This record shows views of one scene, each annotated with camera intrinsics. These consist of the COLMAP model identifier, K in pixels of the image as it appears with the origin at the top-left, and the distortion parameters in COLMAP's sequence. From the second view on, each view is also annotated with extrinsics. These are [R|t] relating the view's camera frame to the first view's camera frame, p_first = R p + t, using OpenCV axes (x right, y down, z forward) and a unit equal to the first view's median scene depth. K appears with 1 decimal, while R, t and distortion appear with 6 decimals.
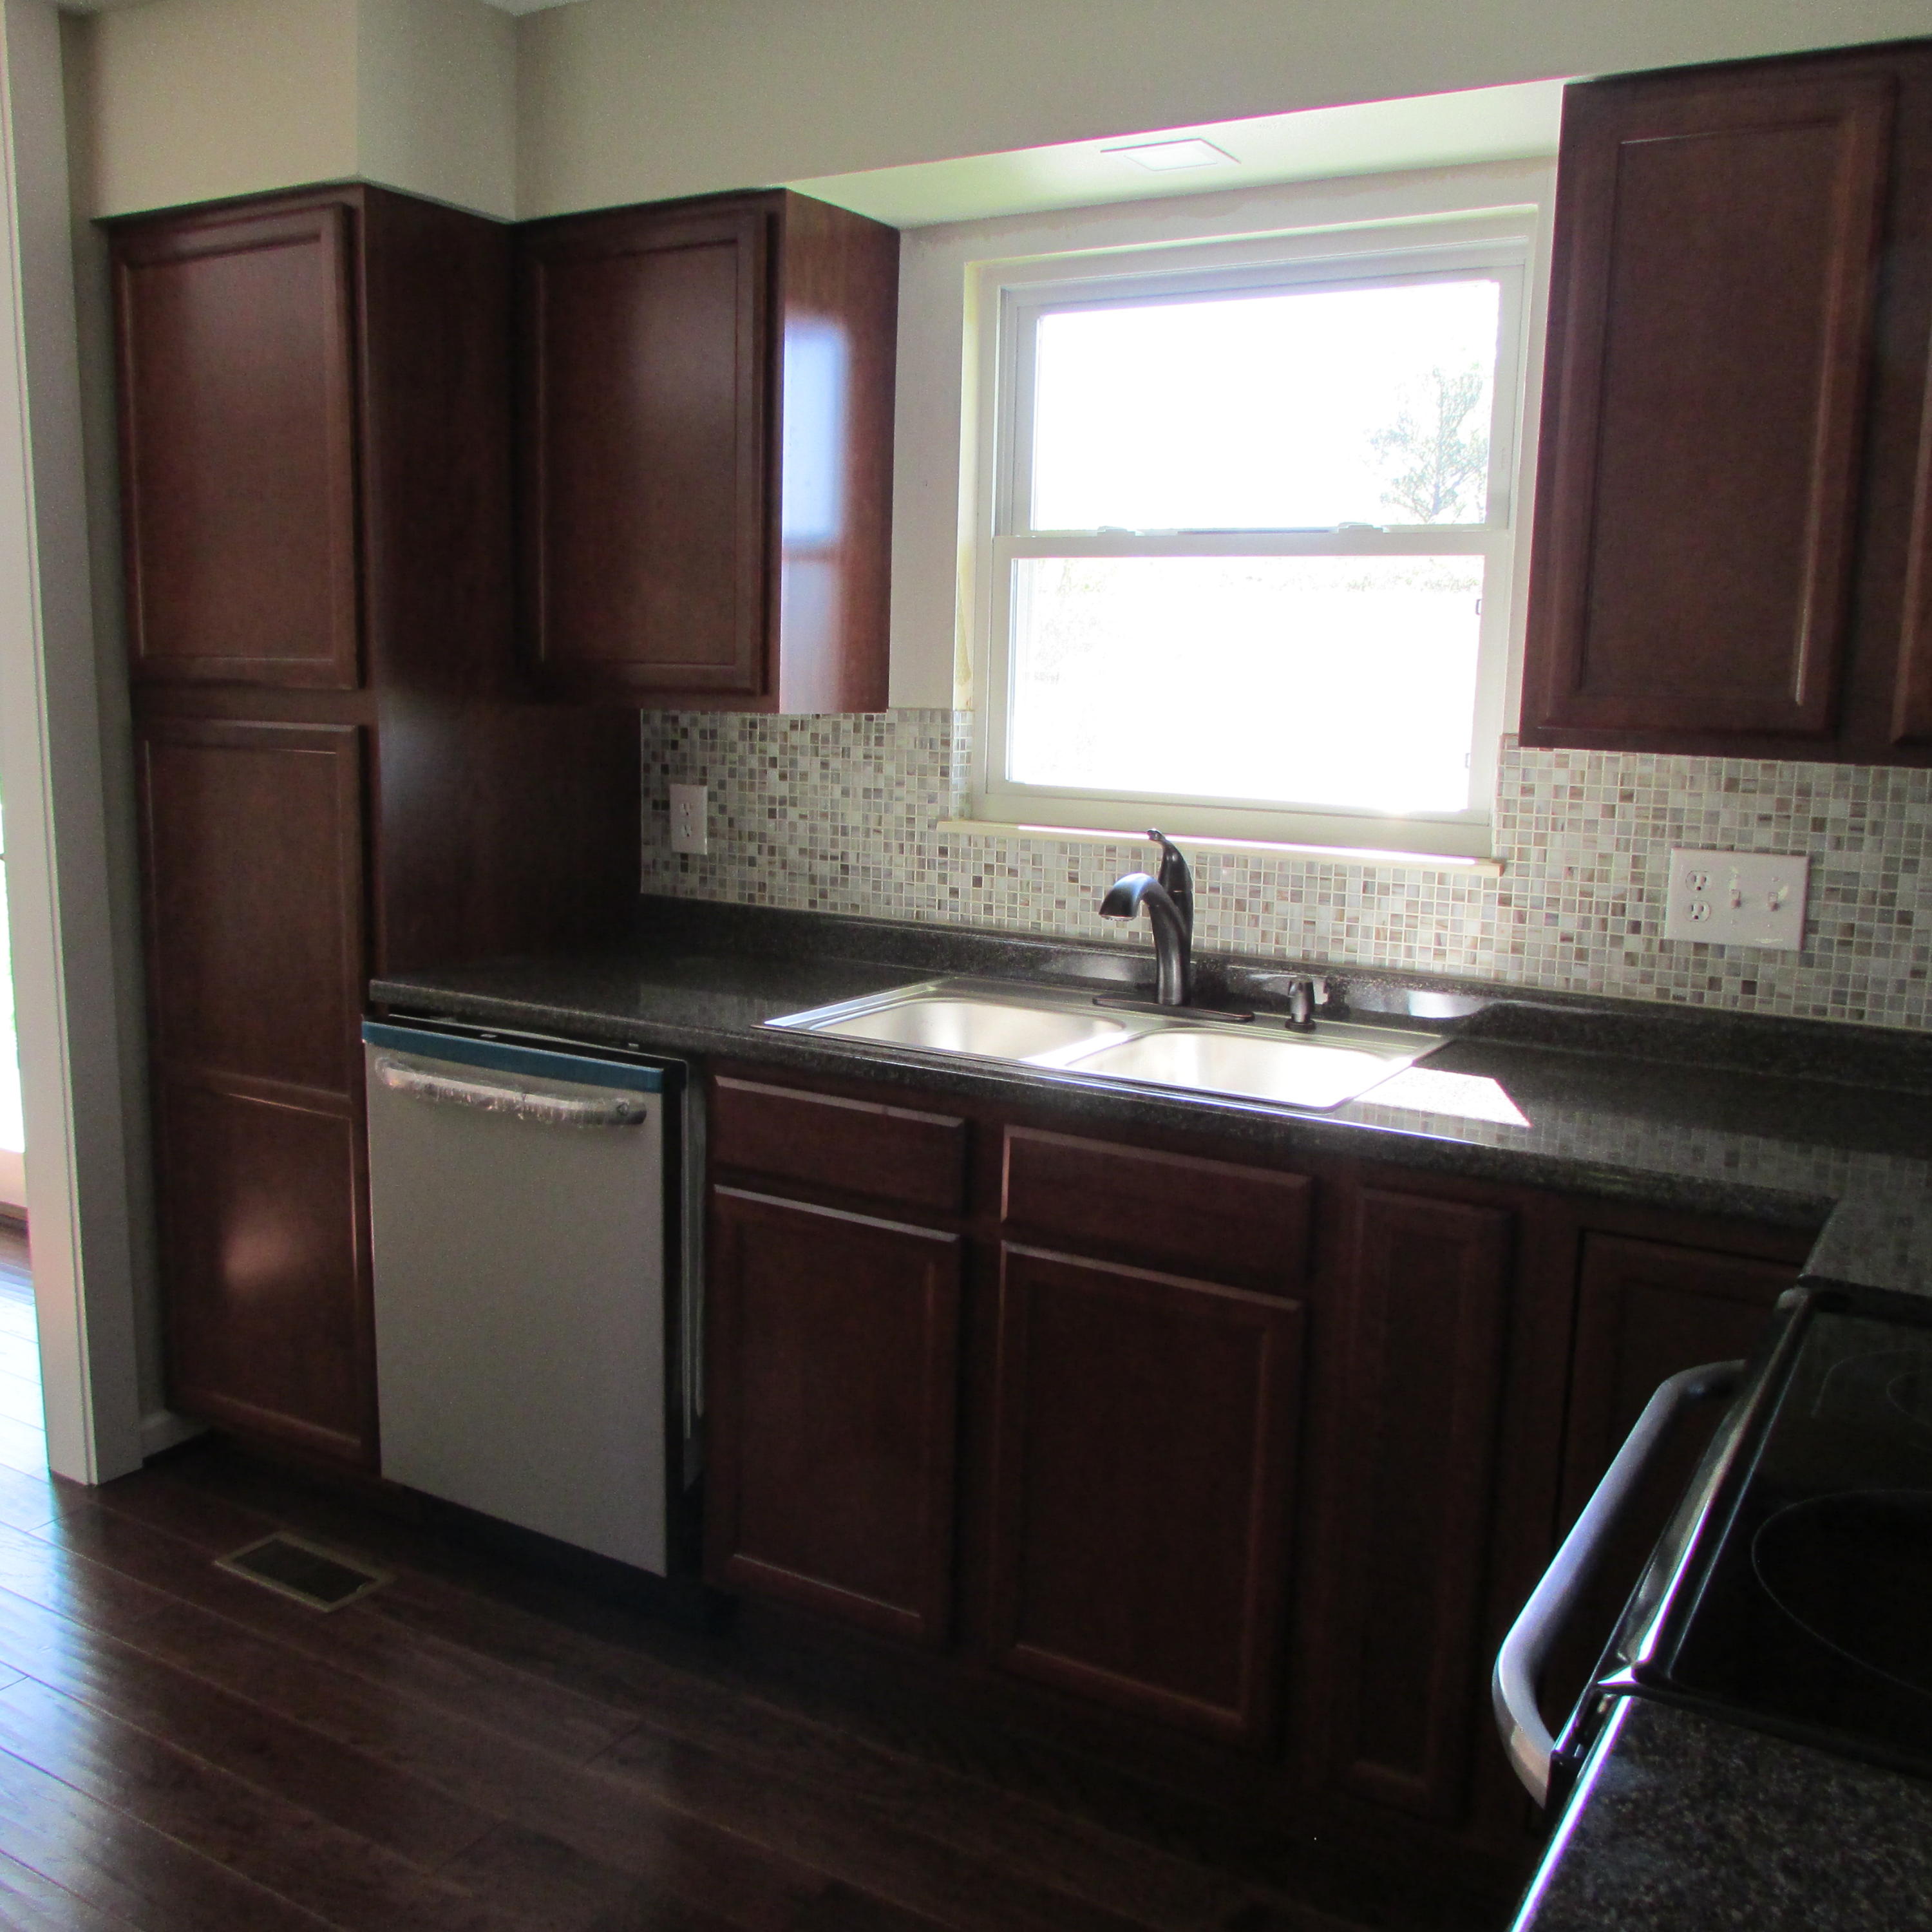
lens RADIAL K [[1839.9, 0, 966.1], [0, 1839.9, 957.0], [0, 0, 1]] dist [-0.017025, 0.000000]
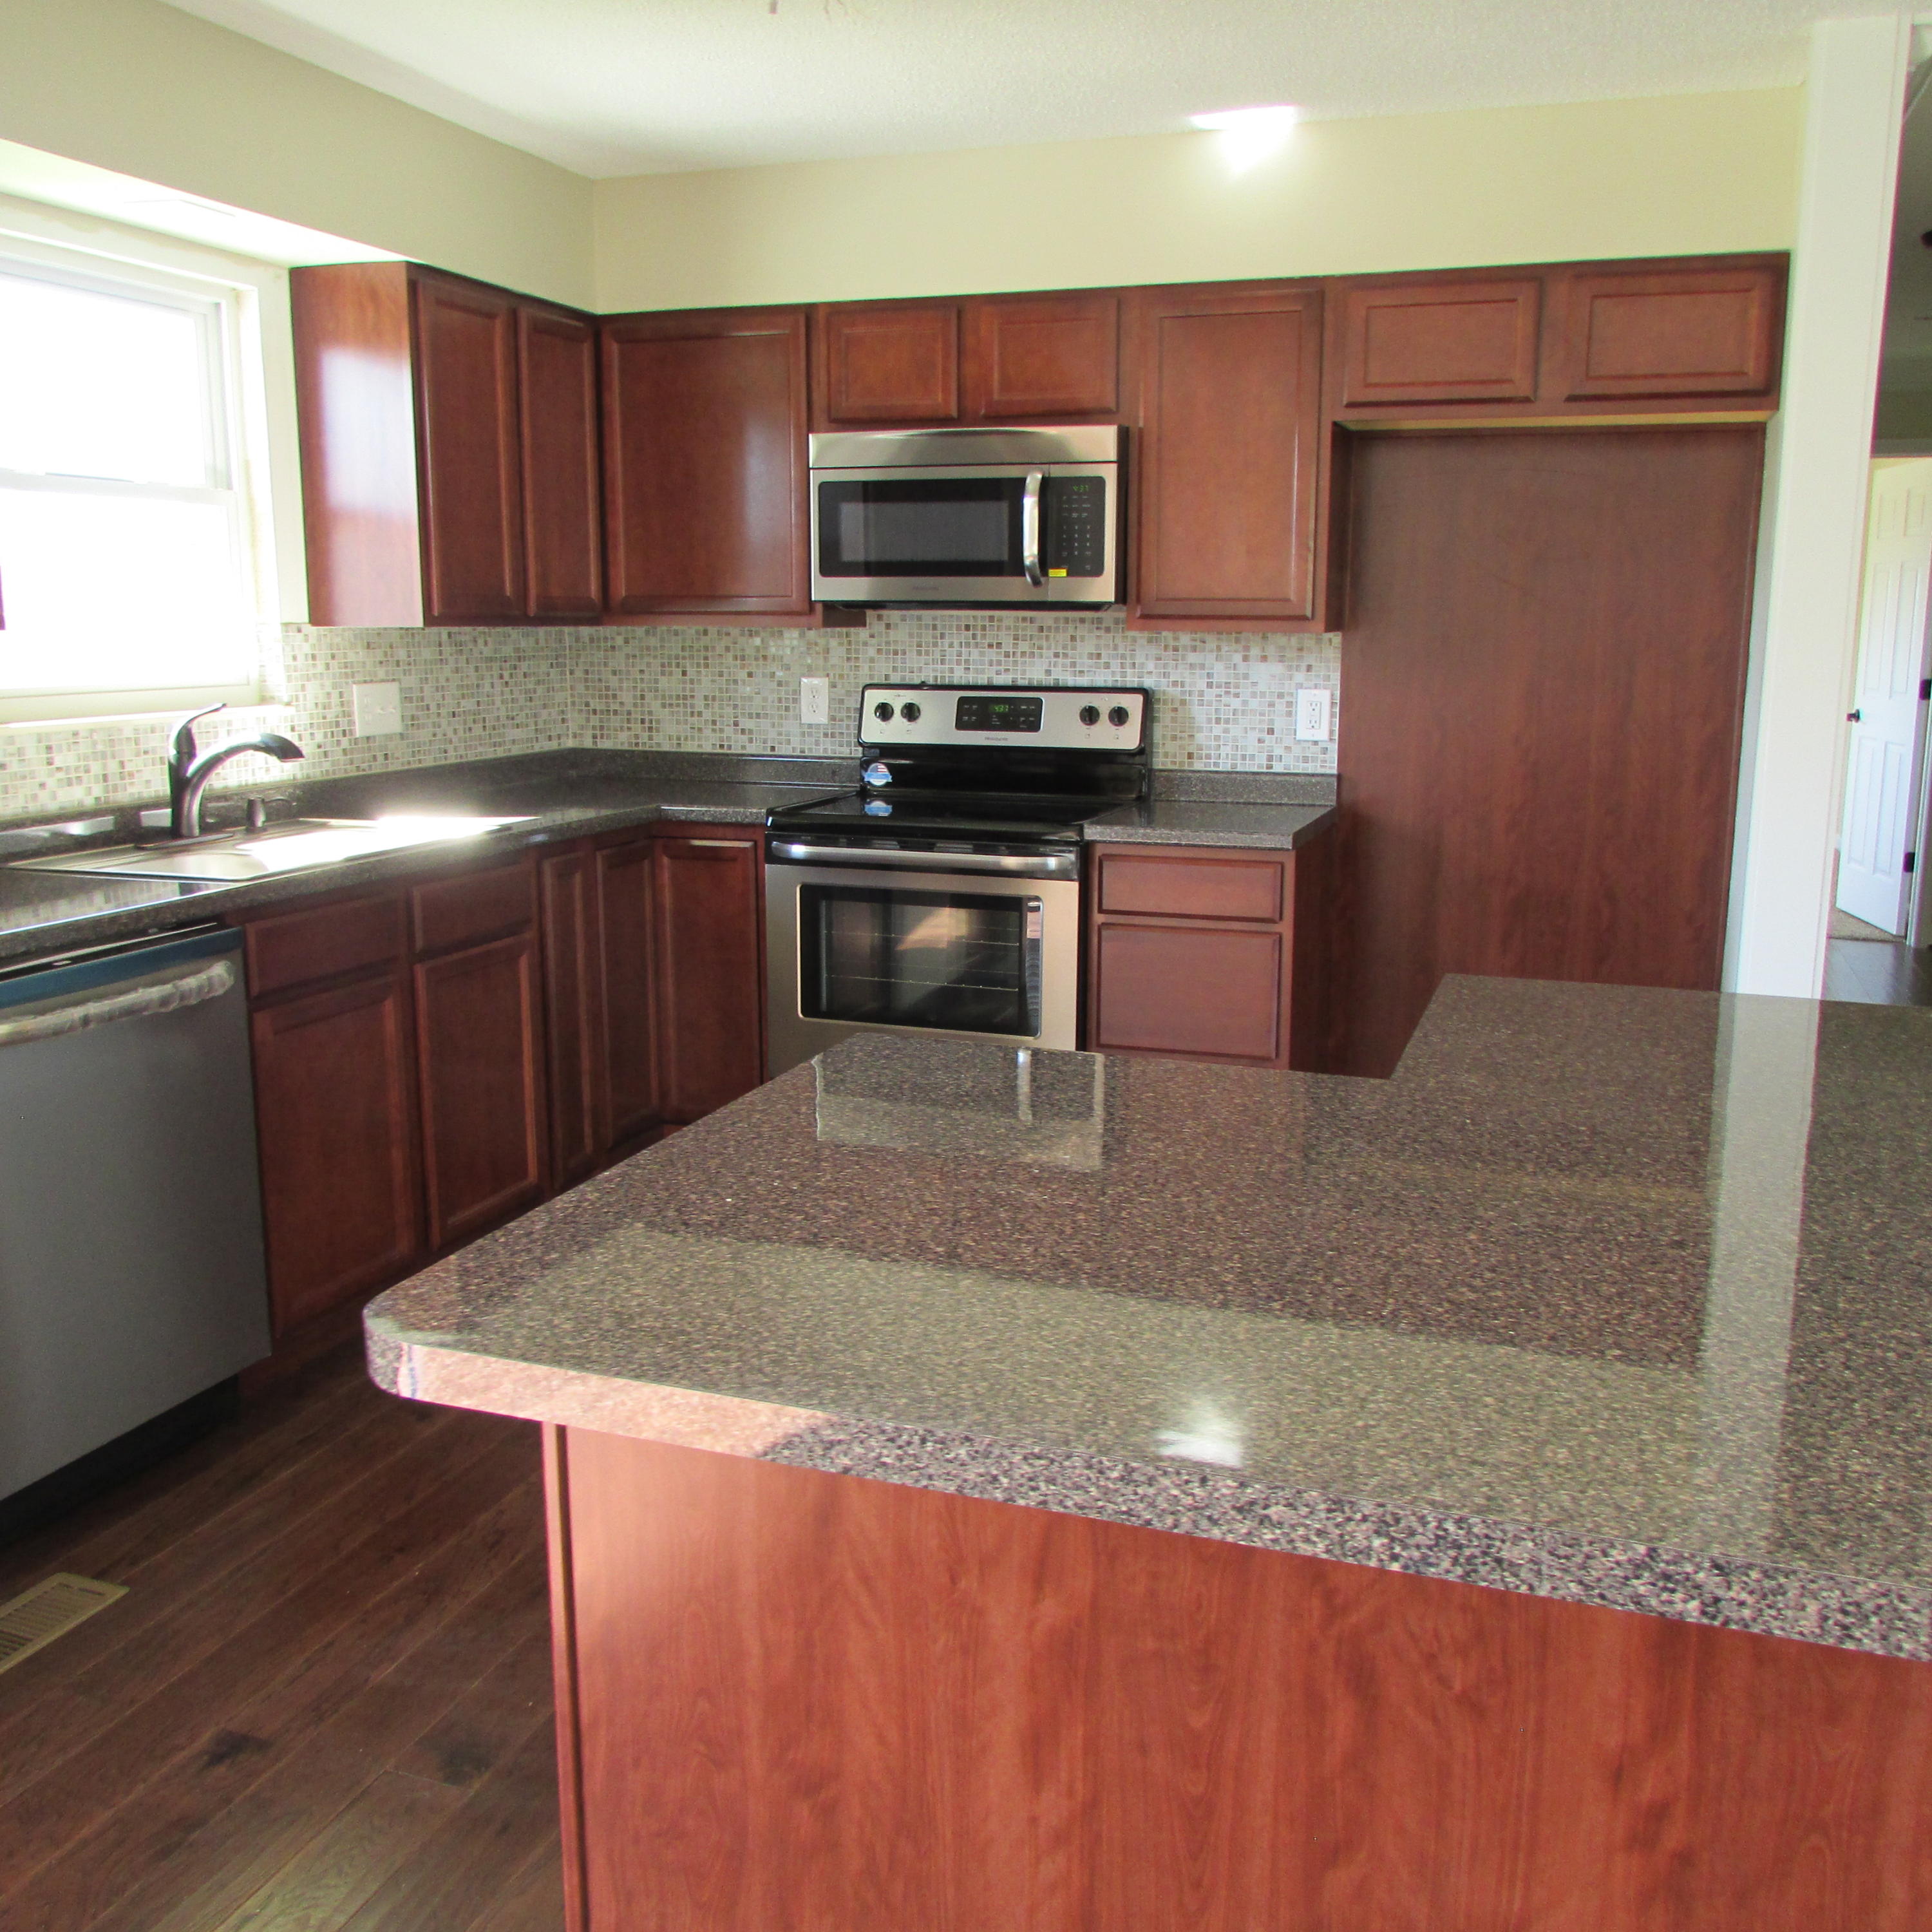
lens RADIAL K [[1839.9, 0, 970.1], [0, 1839.9, 949.8], [0, 0, 1]] dist [-0.017025, 0.000000]
pose [[-0.192569, -0.203854, 0.959875, -1.177340], [0.144939, 0.961546, 0.233286, -0.112464], [-0.970520, 0.184047, -0.155618, 0.607835]]
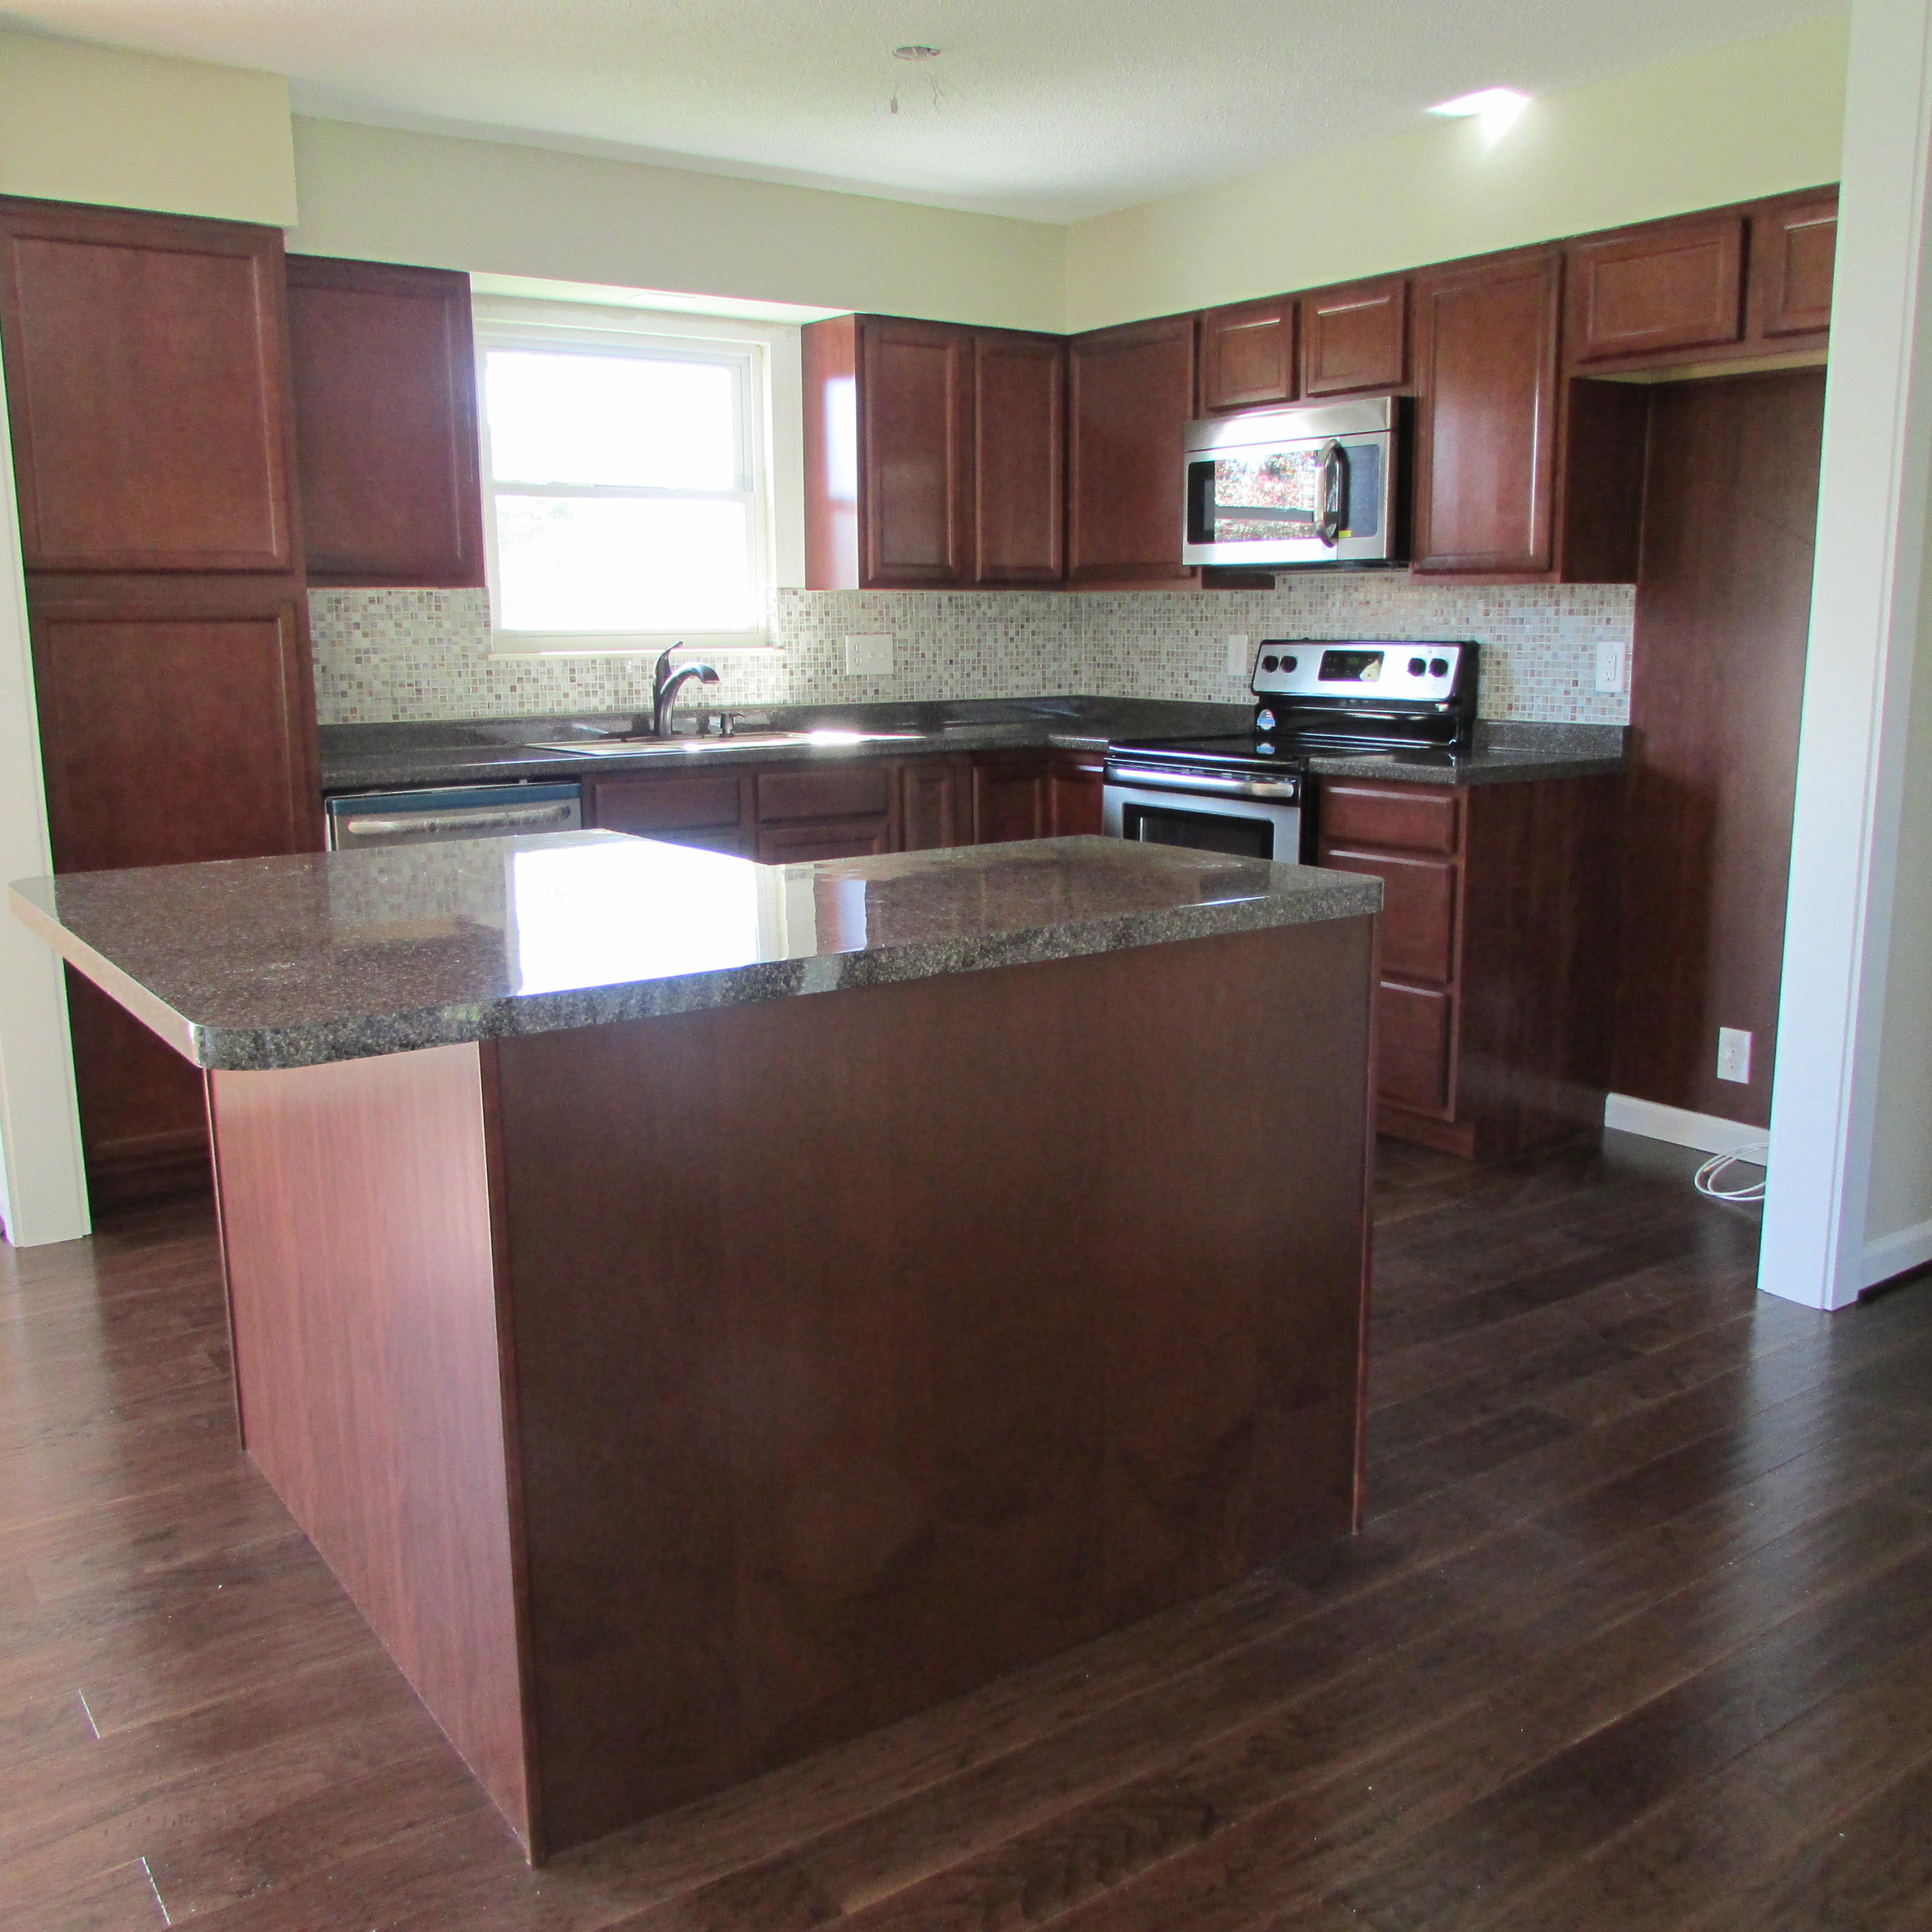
lens RADIAL K [[1839.9, 0, 978.8], [0, 1839.9, 951.1], [0, 0, 1]] dist [-0.017025, 0.000000]
pose [[0.404274, -0.192363, 0.894181, -1.365832], [0.158143, 0.977610, 0.138812, 0.027825], [-0.900862, 0.085290, 0.425643, -0.078552]]
